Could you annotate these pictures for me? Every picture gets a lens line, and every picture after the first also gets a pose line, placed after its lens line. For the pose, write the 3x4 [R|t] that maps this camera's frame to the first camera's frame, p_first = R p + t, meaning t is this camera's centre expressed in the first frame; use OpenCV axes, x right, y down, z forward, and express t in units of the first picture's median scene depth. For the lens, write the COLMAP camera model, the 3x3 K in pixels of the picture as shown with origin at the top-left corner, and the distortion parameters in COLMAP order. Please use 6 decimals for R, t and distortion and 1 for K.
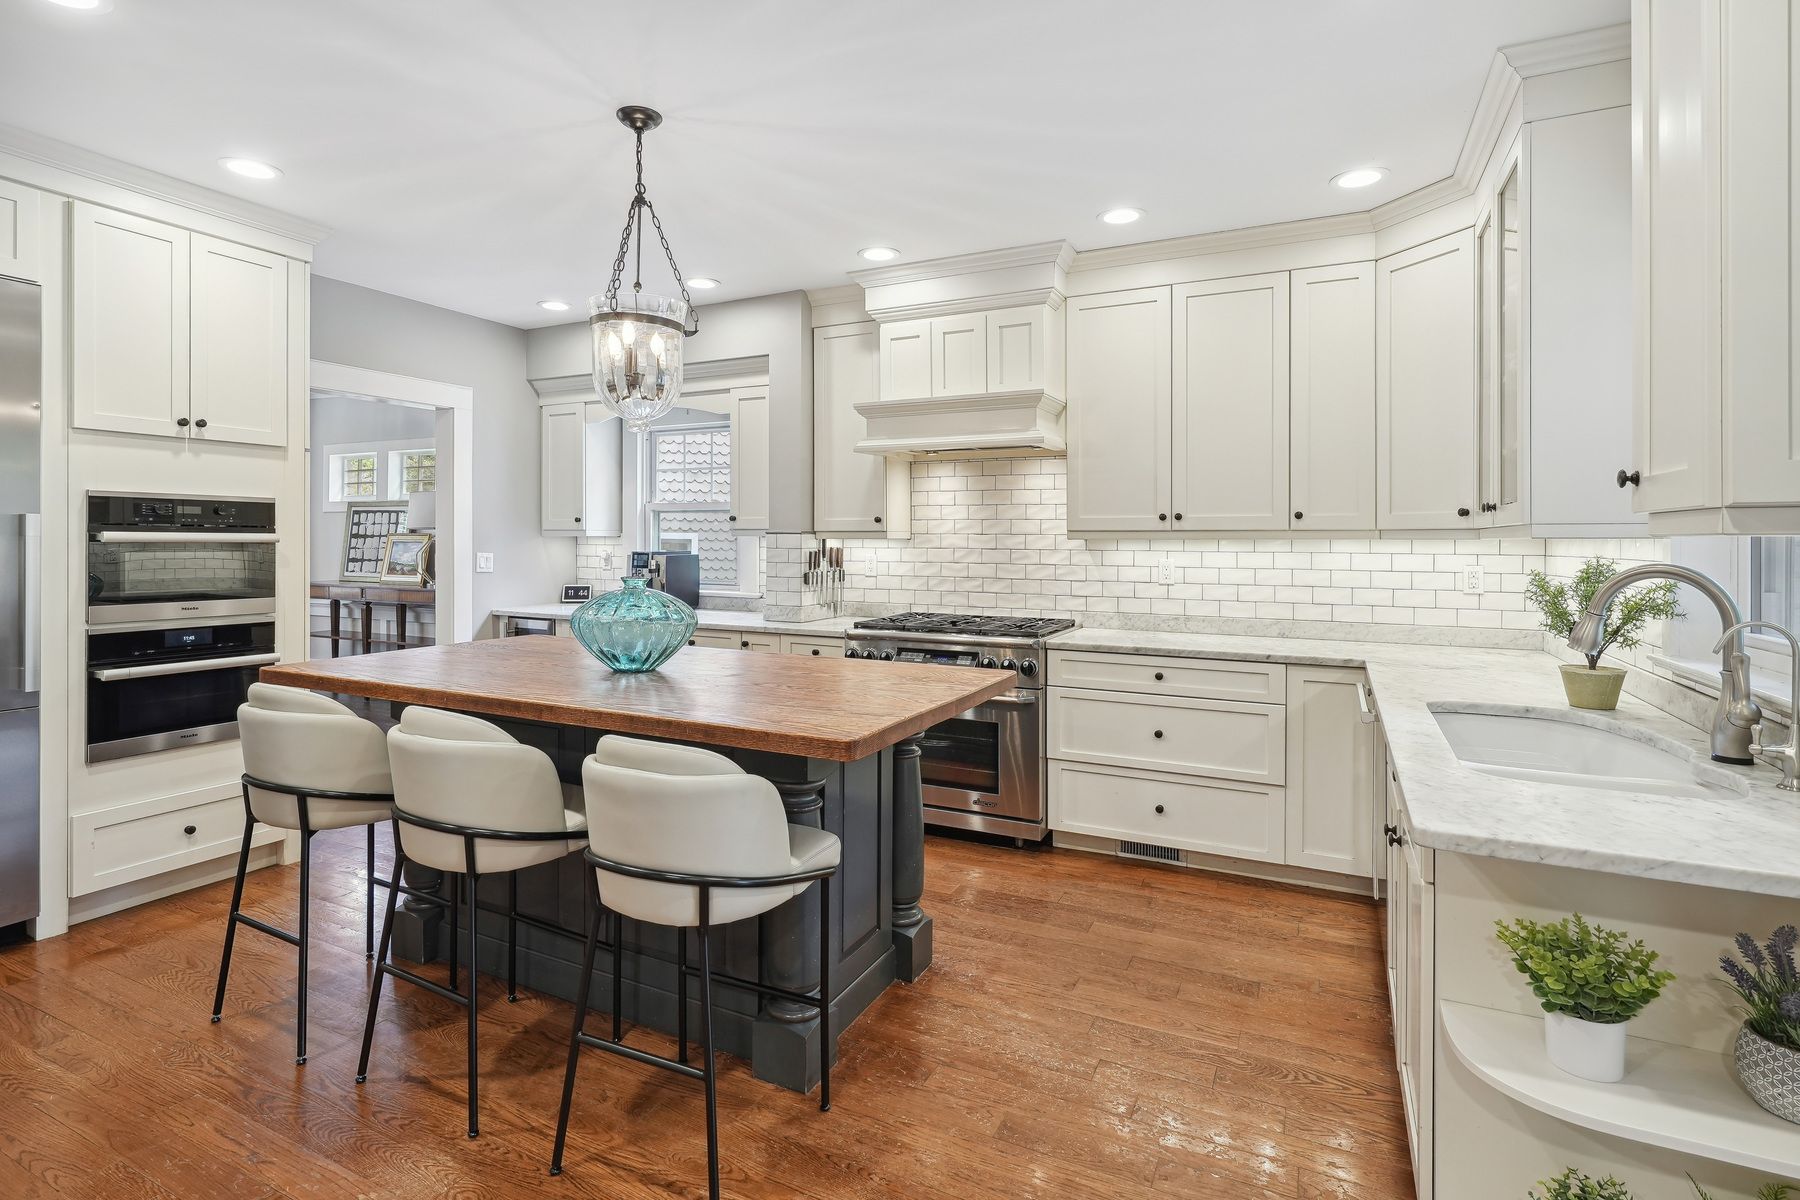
lens RADIAL K [[877.6, 0, 912.5], [0, 877.6, 545.1], [0, 0, 1]] dist [-0.001540, 0.000427]
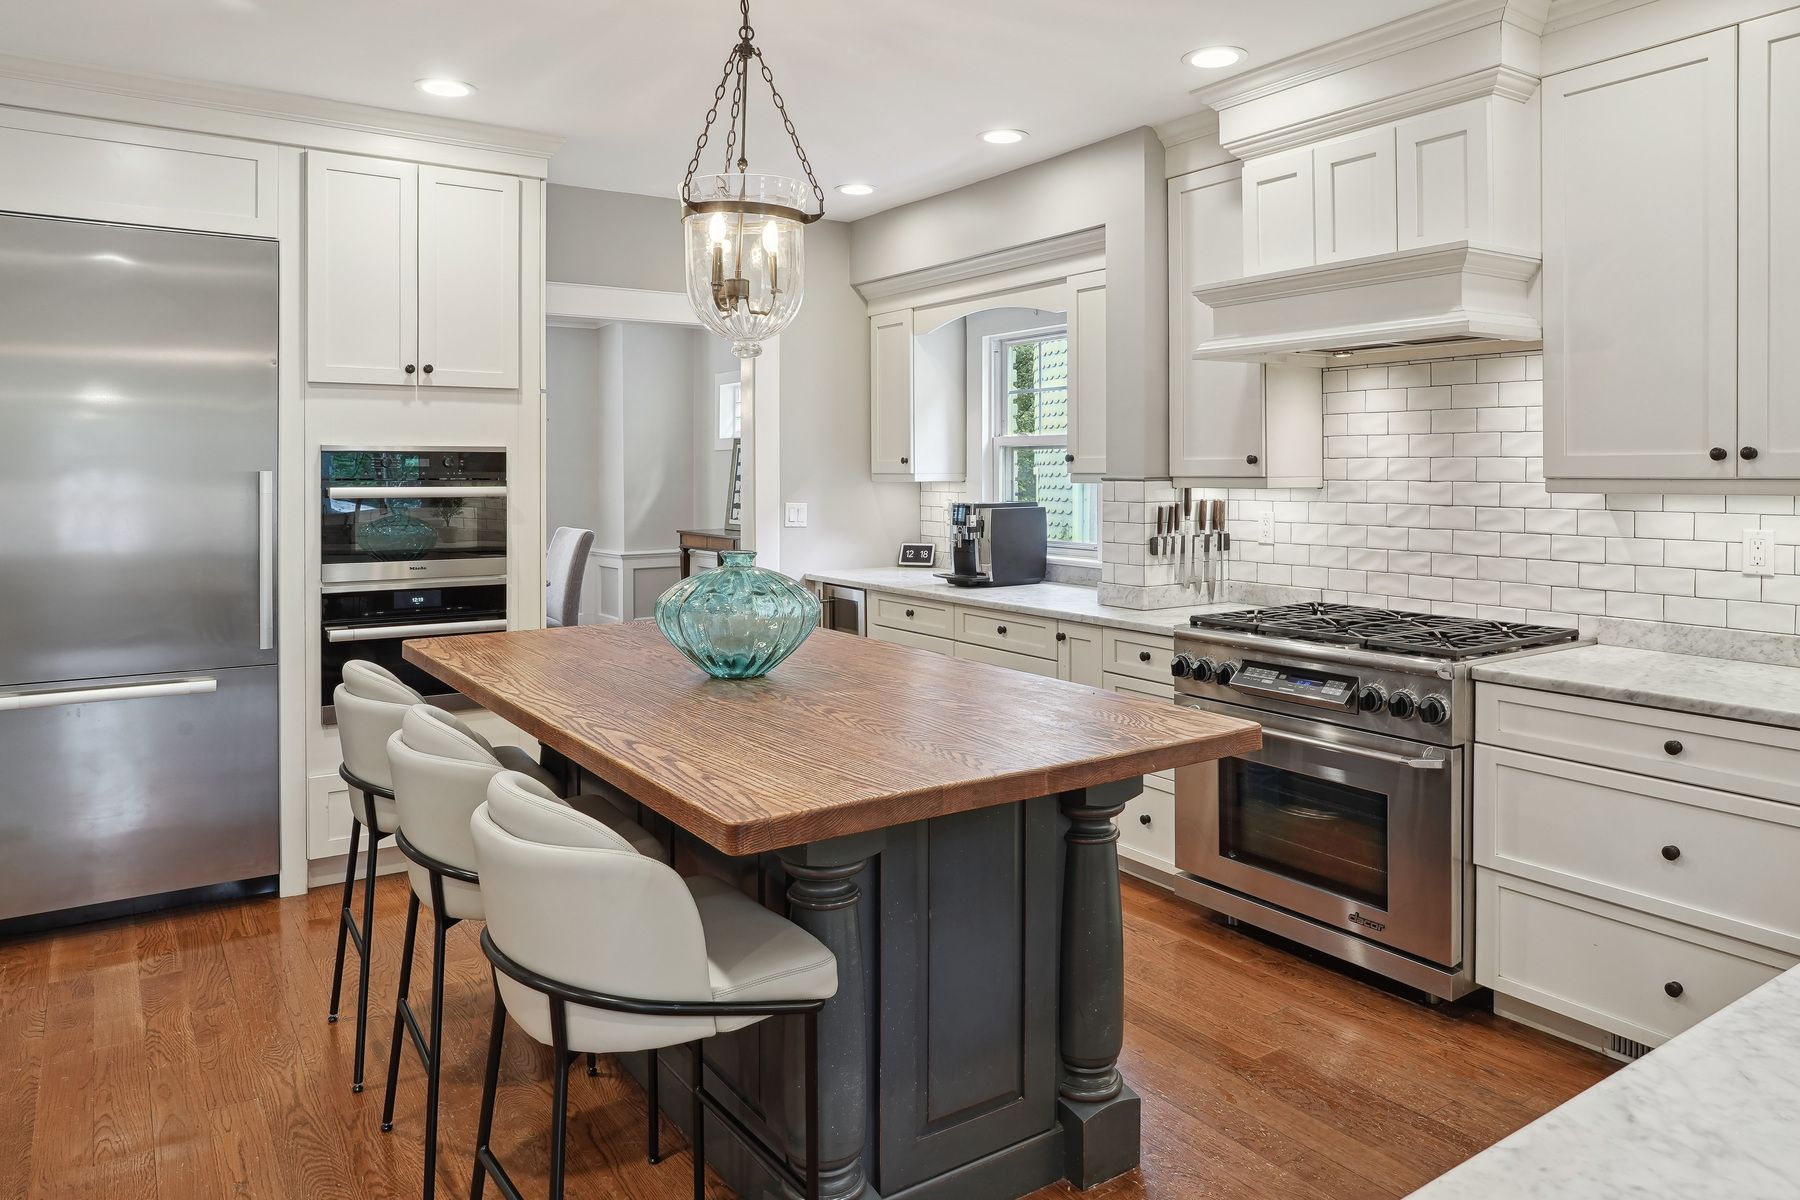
lens RADIAL K [[1198.4, 0, 903.9], [0, 1198.4, 488.9], [0, 0, 1]] dist [-0.029369, 0.021821]
pose [[0.876996, 0.001487, -0.480494, 0.178103], [0.001247, 0.999985, 0.005371, -0.013488], [0.480495, -0.005309, 0.876981, 0.100223]]
